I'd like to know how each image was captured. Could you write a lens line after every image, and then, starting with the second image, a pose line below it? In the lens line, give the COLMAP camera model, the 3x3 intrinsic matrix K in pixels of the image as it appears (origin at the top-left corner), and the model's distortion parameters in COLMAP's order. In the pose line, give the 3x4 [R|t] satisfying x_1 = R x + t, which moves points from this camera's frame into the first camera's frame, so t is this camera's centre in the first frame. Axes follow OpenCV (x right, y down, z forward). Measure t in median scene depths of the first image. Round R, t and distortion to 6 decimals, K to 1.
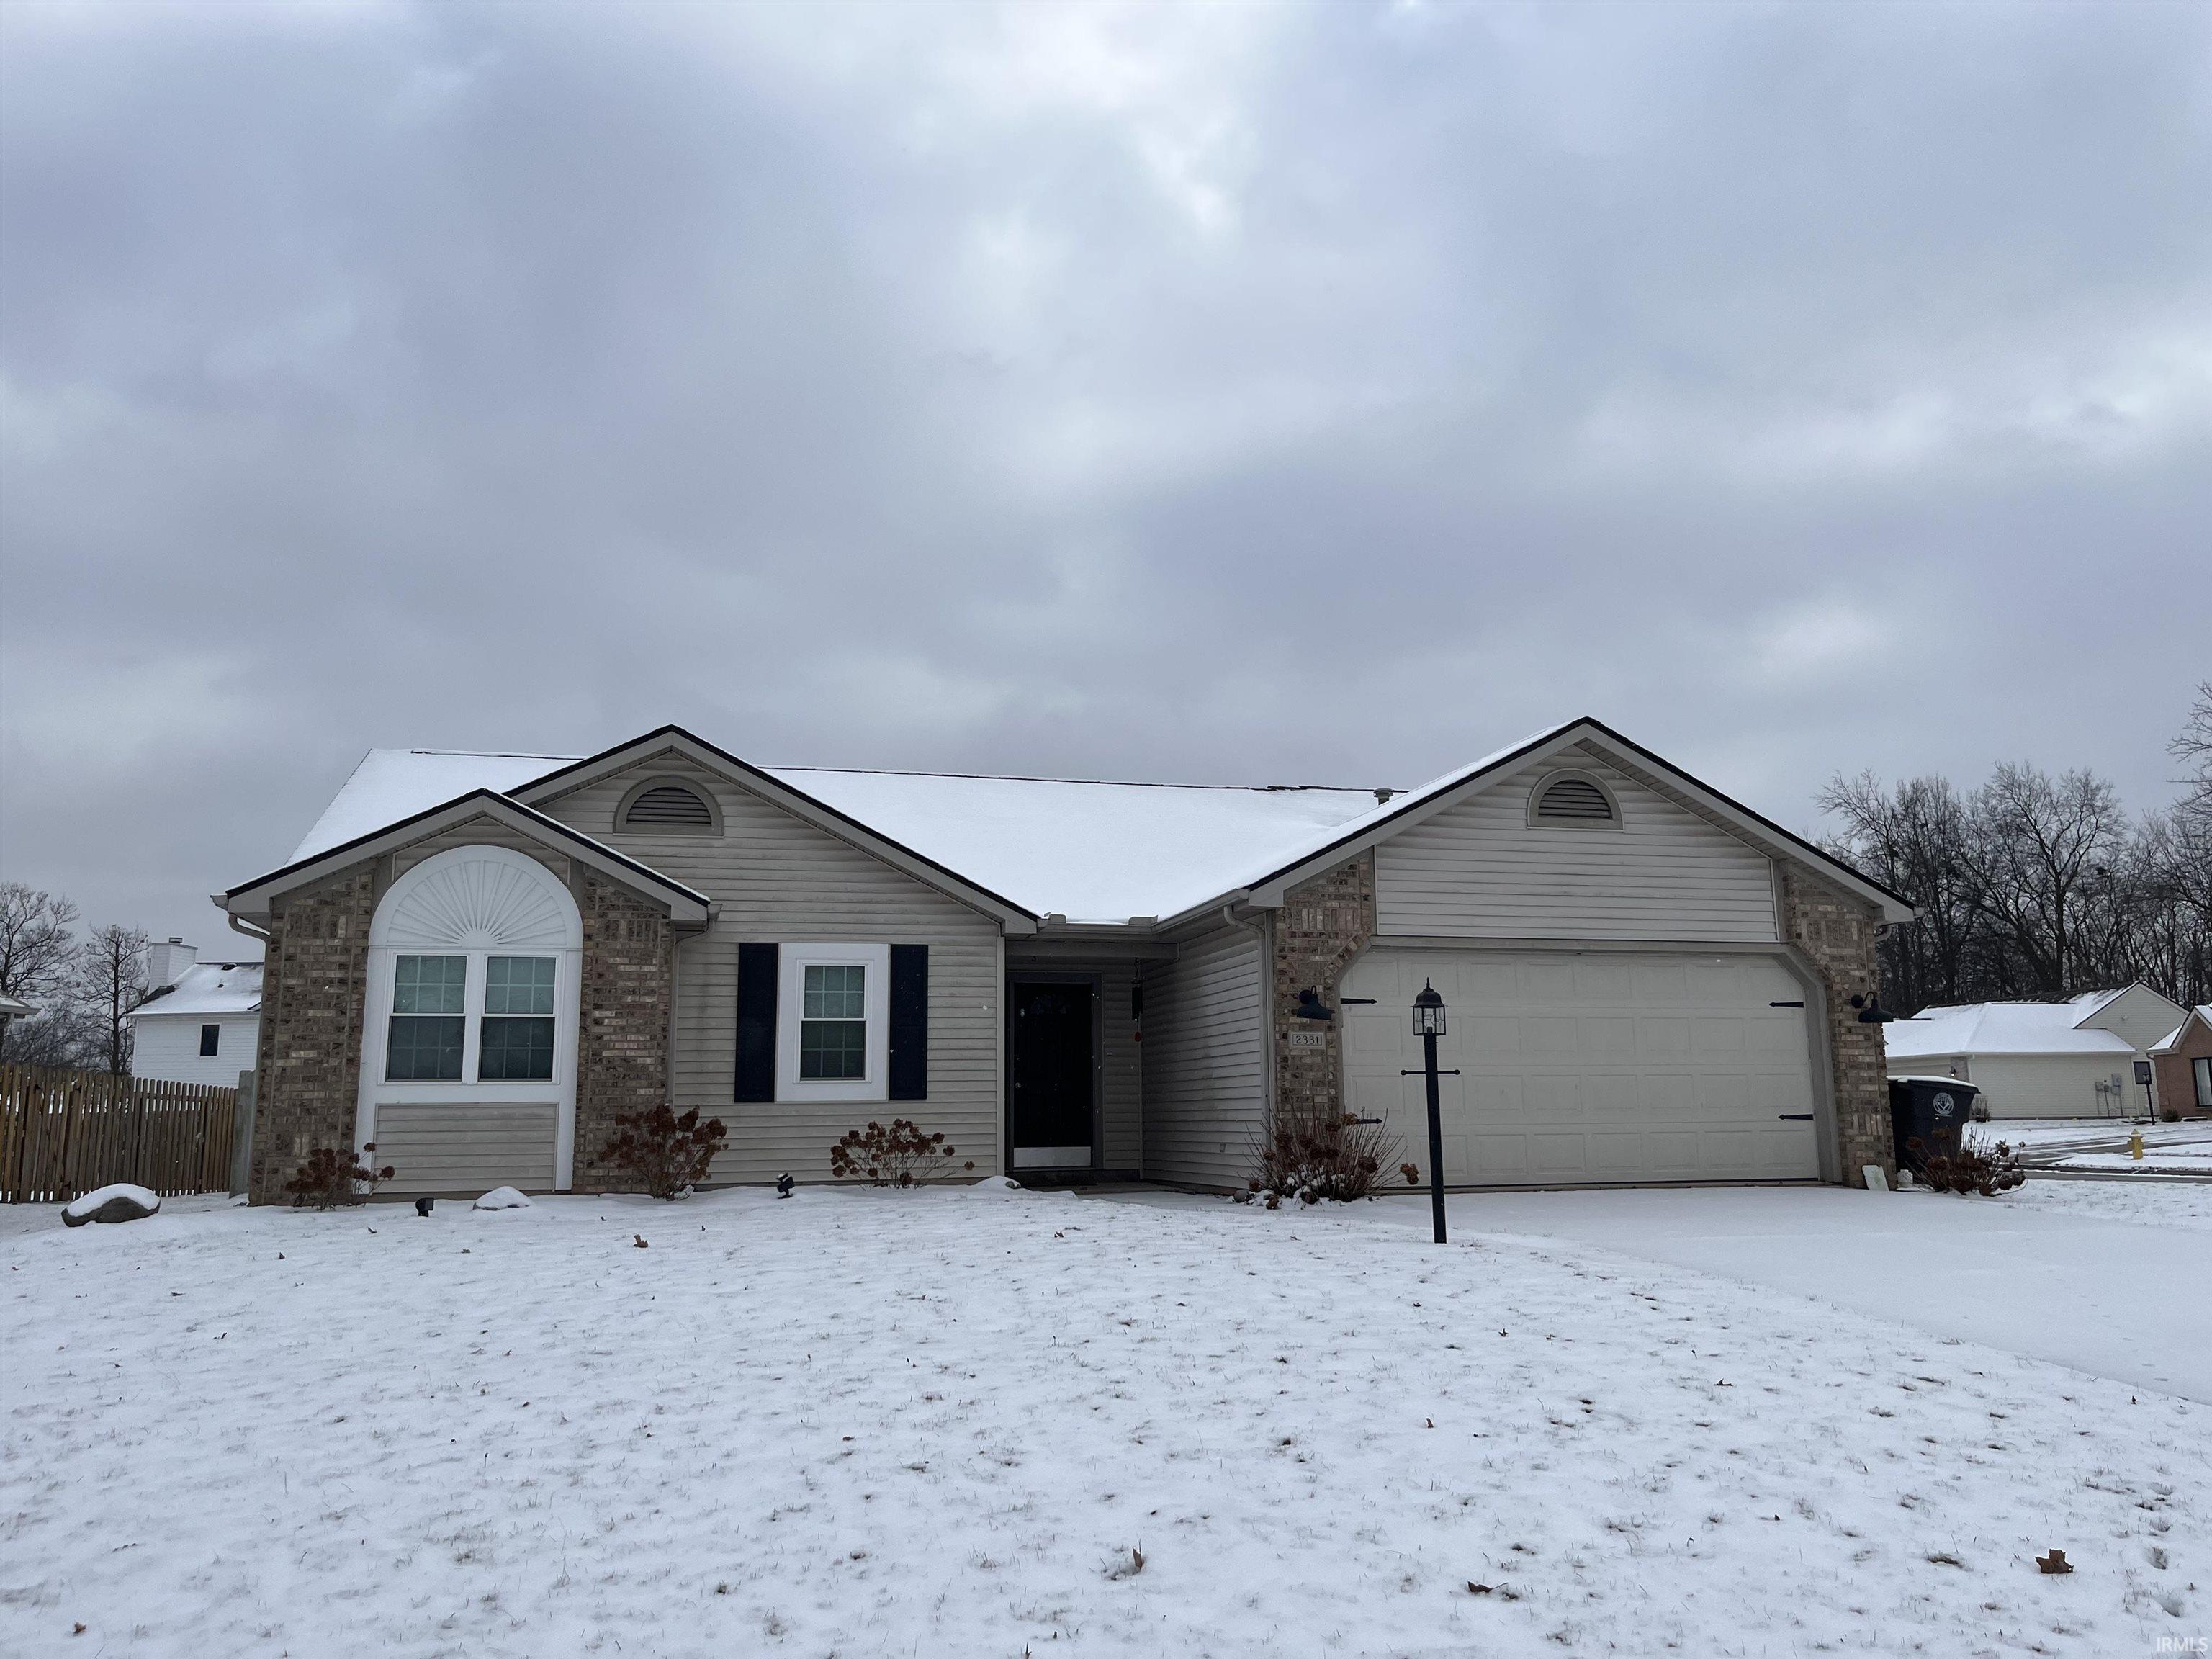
lens RADIAL K [[1680.5, 0, 1103.9], [0, 1680.5, 827.5], [0, 0, 1]] dist [0.007569, -0.009105]
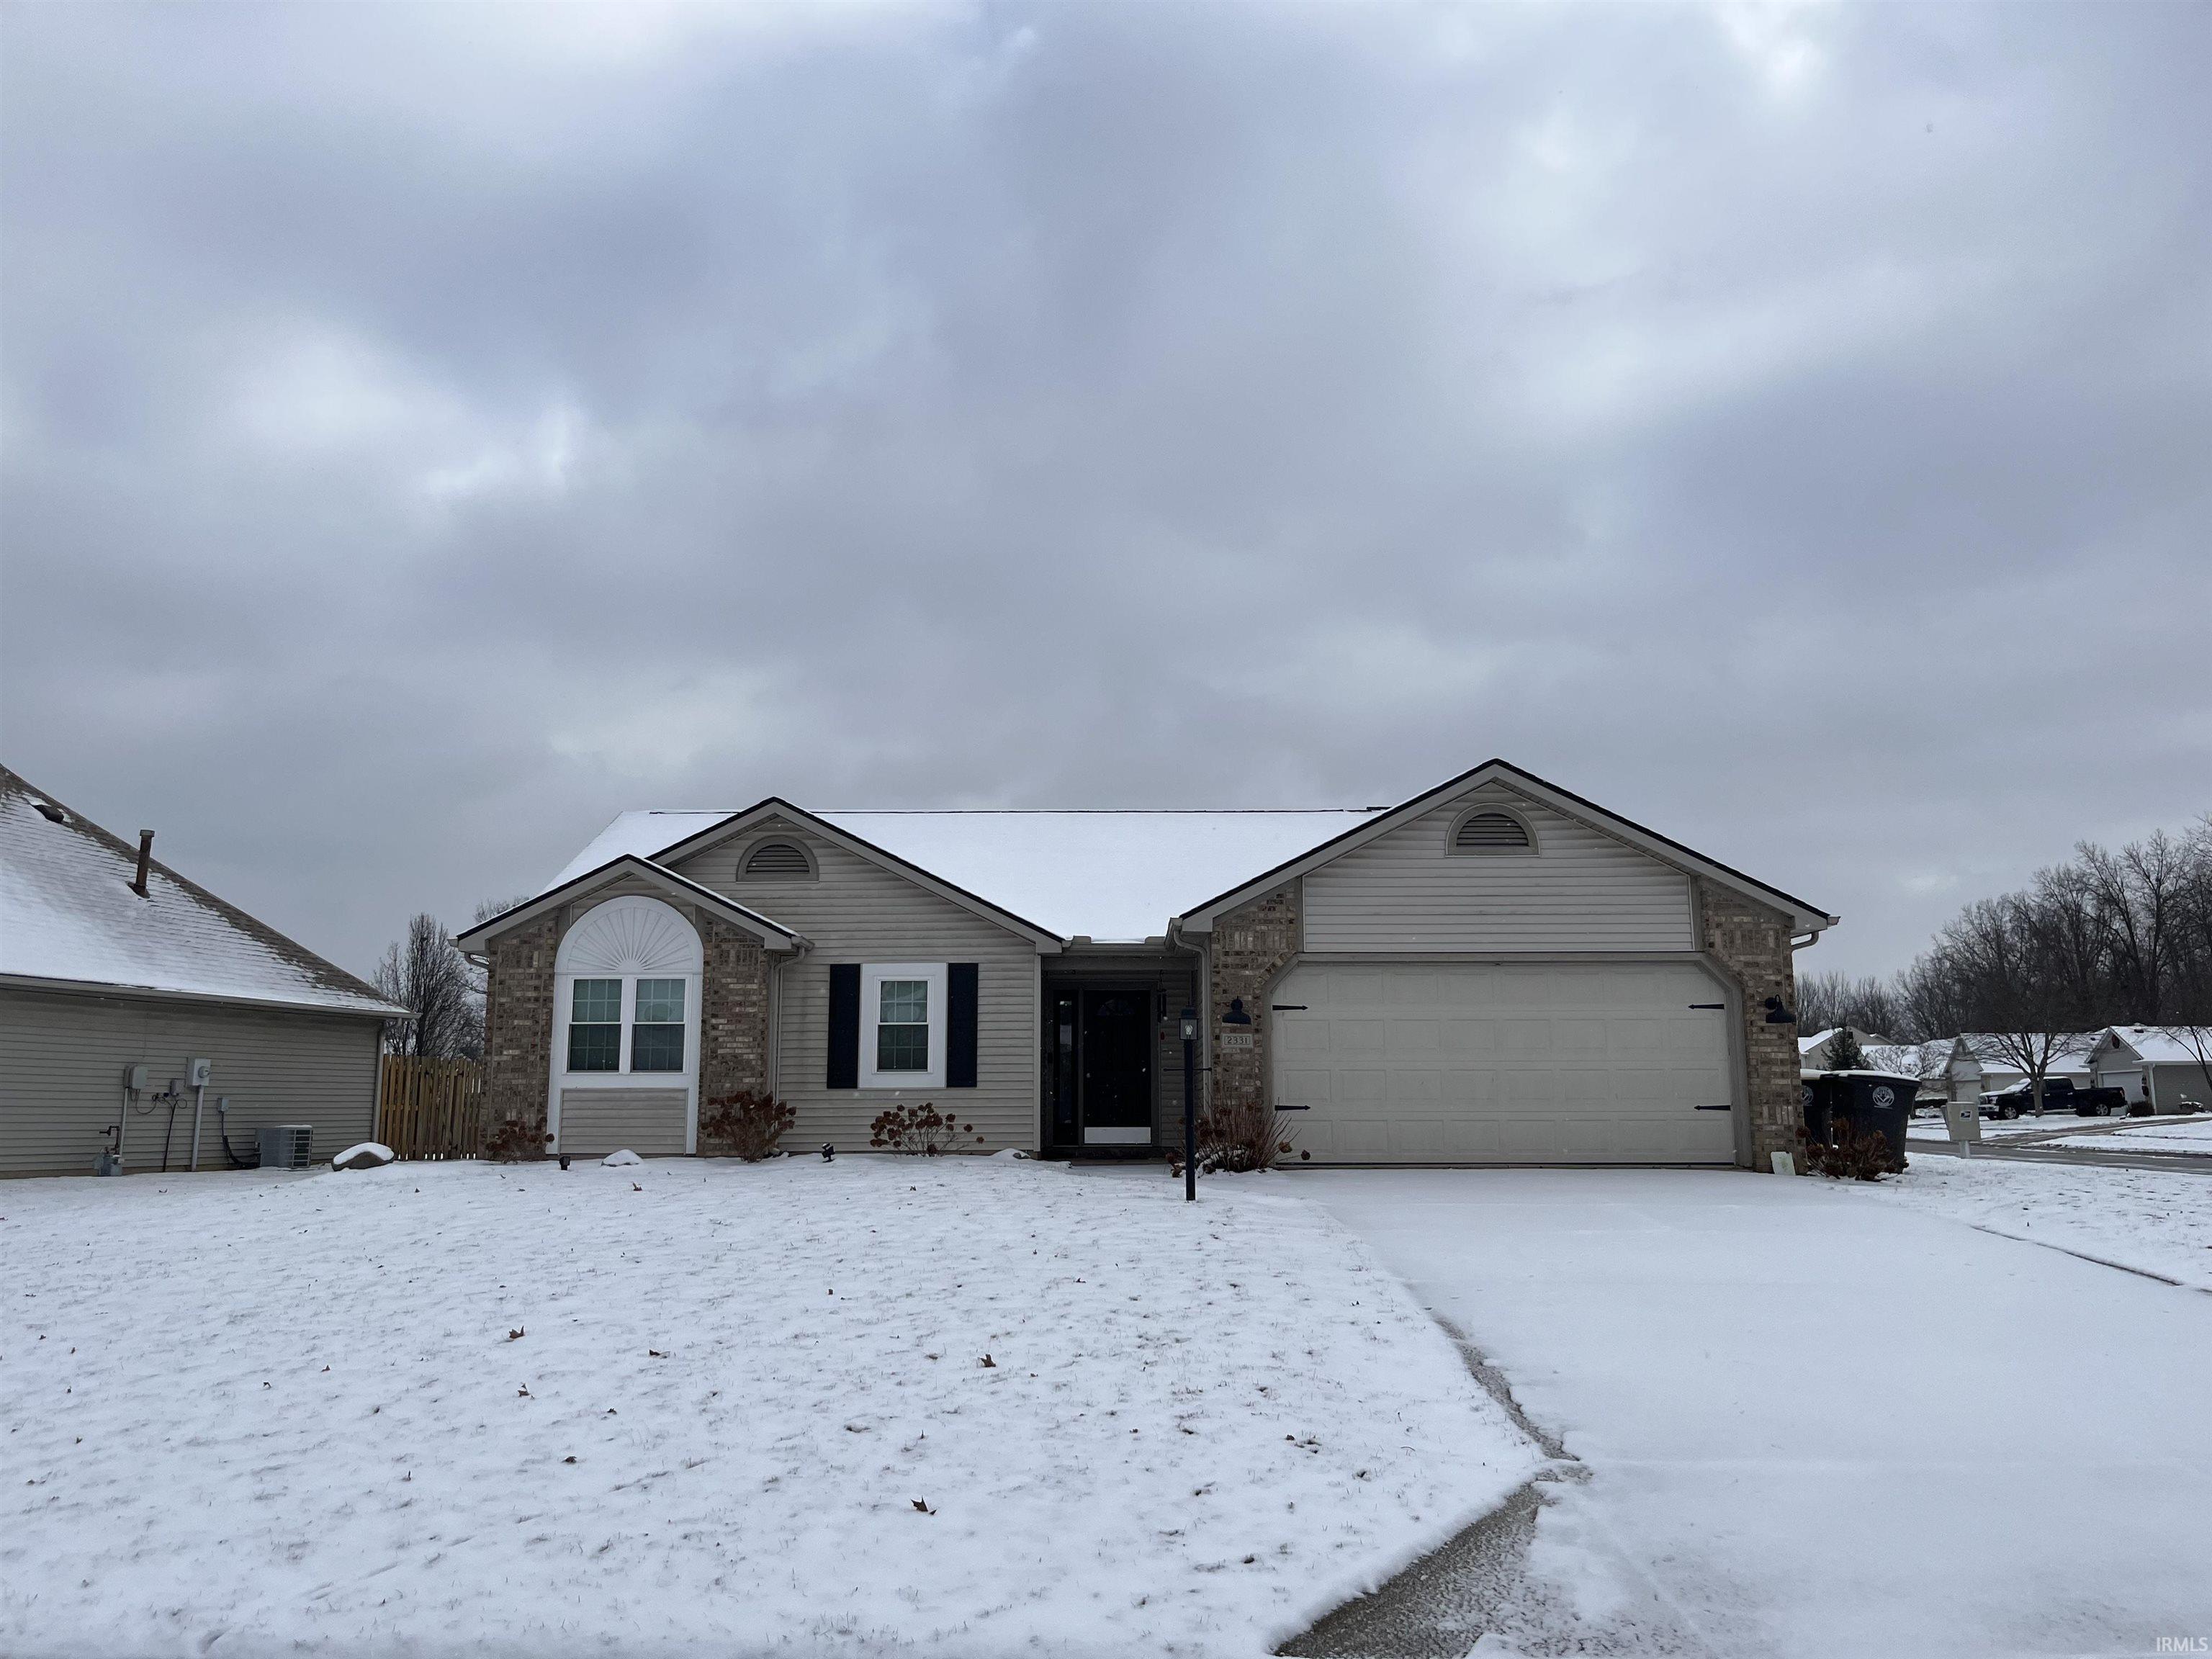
lens RADIAL K [[1680.5, 0, 1109.6], [0, 1680.5, 828.1], [0, 0, 1]] dist [0.007569, -0.009105]
pose [[0.963559, -0.034978, -0.265198, 0.336455], [0.037758, 0.999272, 0.005392, -0.034595], [0.264817, -0.015209, 0.964179, -0.180043]]
